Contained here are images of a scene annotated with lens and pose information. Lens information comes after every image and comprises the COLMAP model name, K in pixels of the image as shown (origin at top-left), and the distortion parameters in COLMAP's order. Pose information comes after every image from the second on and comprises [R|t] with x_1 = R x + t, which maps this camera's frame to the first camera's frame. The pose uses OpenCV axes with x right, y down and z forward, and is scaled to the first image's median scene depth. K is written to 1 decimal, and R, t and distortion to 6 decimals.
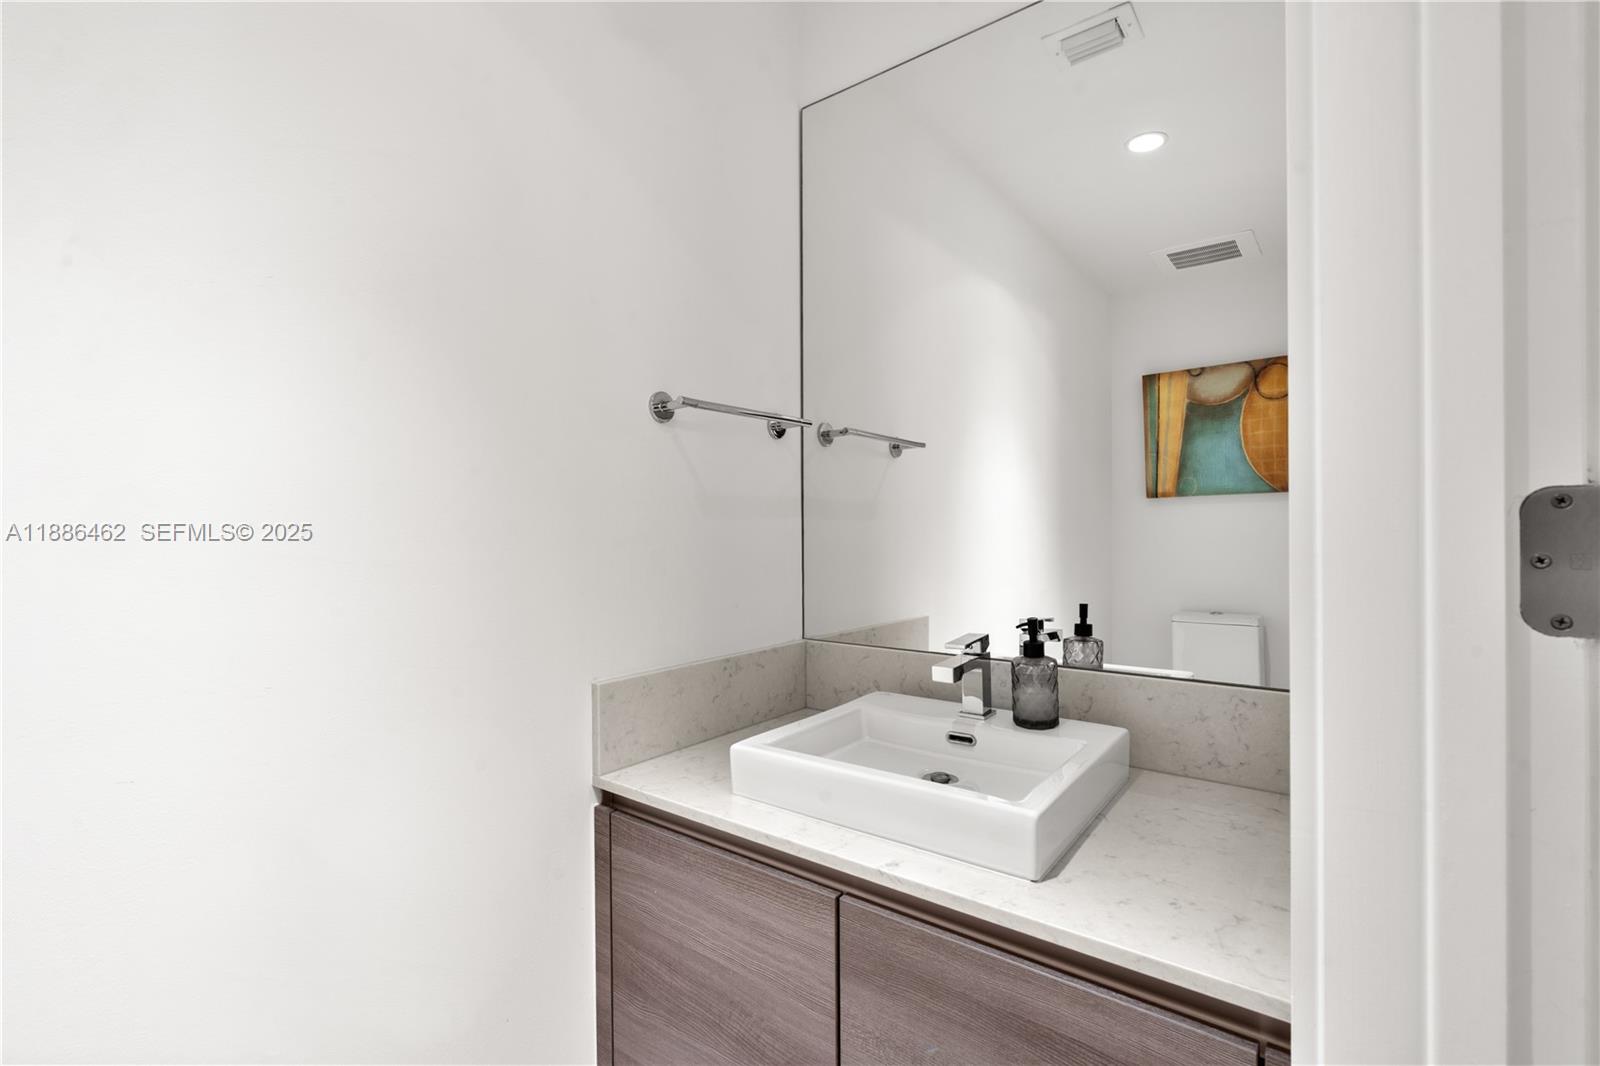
lens RADIAL K [[728.6, 0, 797.8], [0, 728.6, 534.4], [0, 0, 1]] dist [-0.001337, 0.002753]
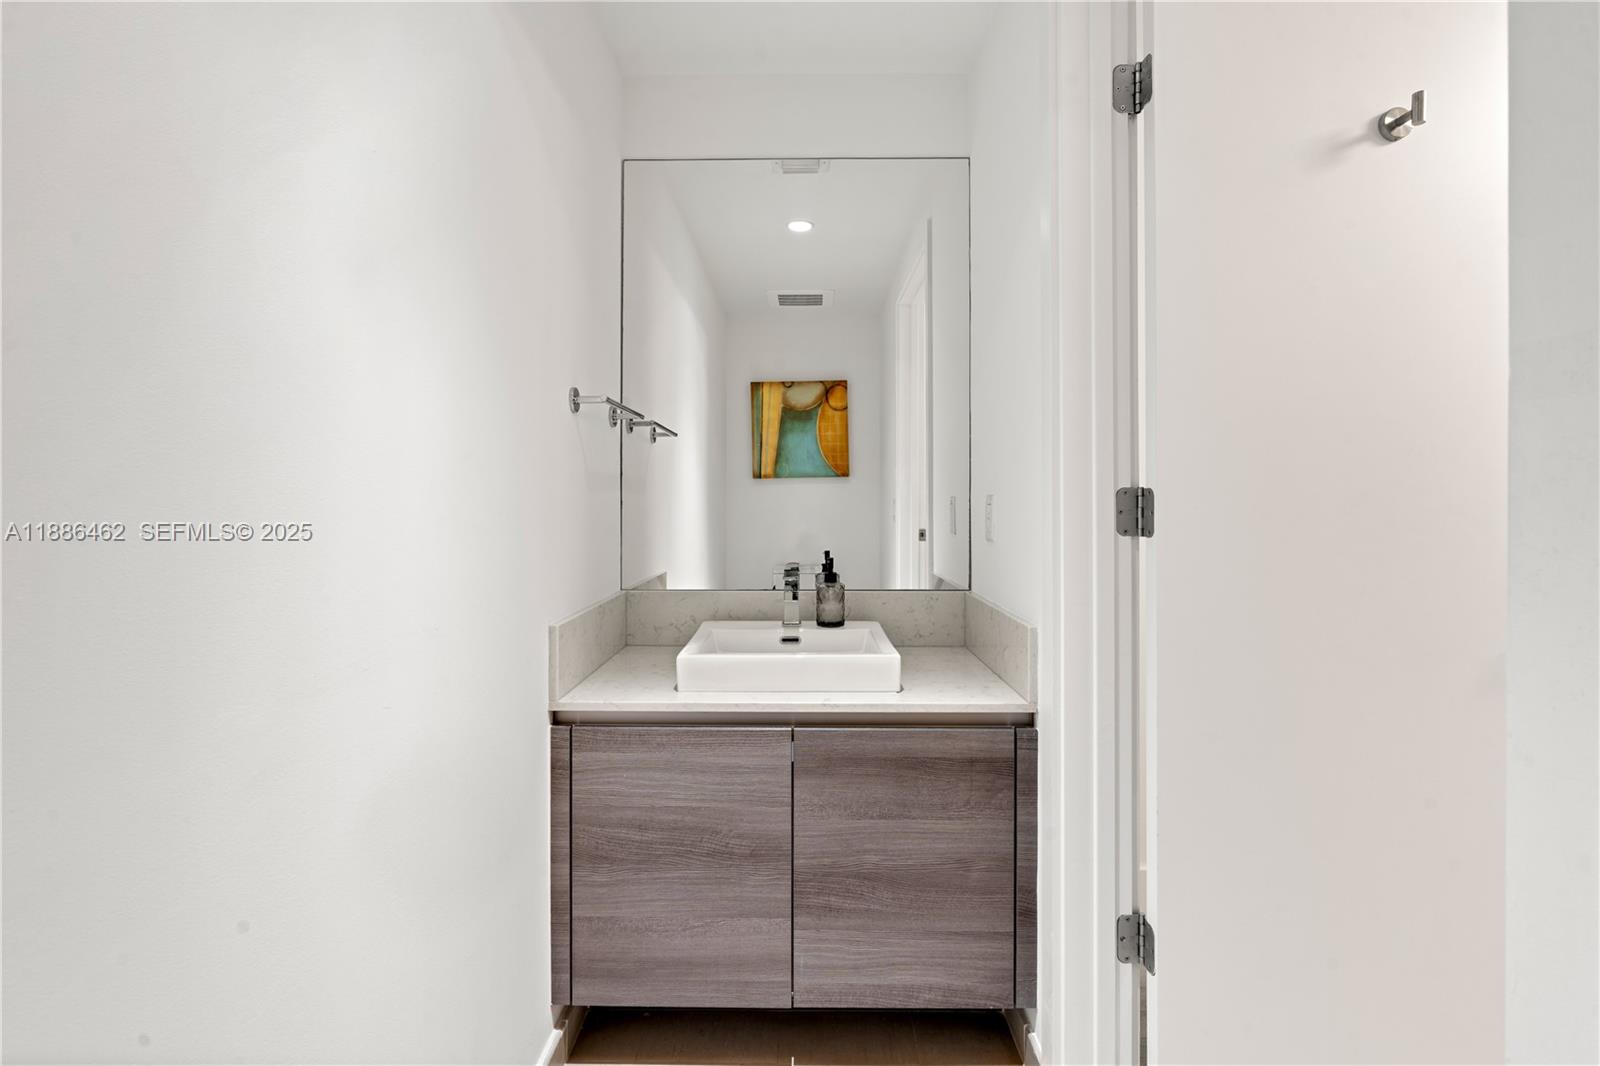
lens RADIAL K [[728.6, 0, 810.3], [0, 728.6, 498.4], [0, 0, 1]] dist [-0.001337, 0.002753]
pose [[0.797652, 0.008602, 0.603057, -0.658296], [-0.000034, 0.999899, -0.014217, 0.008742], [-0.603118, 0.011320, 0.797571, -0.230705]]
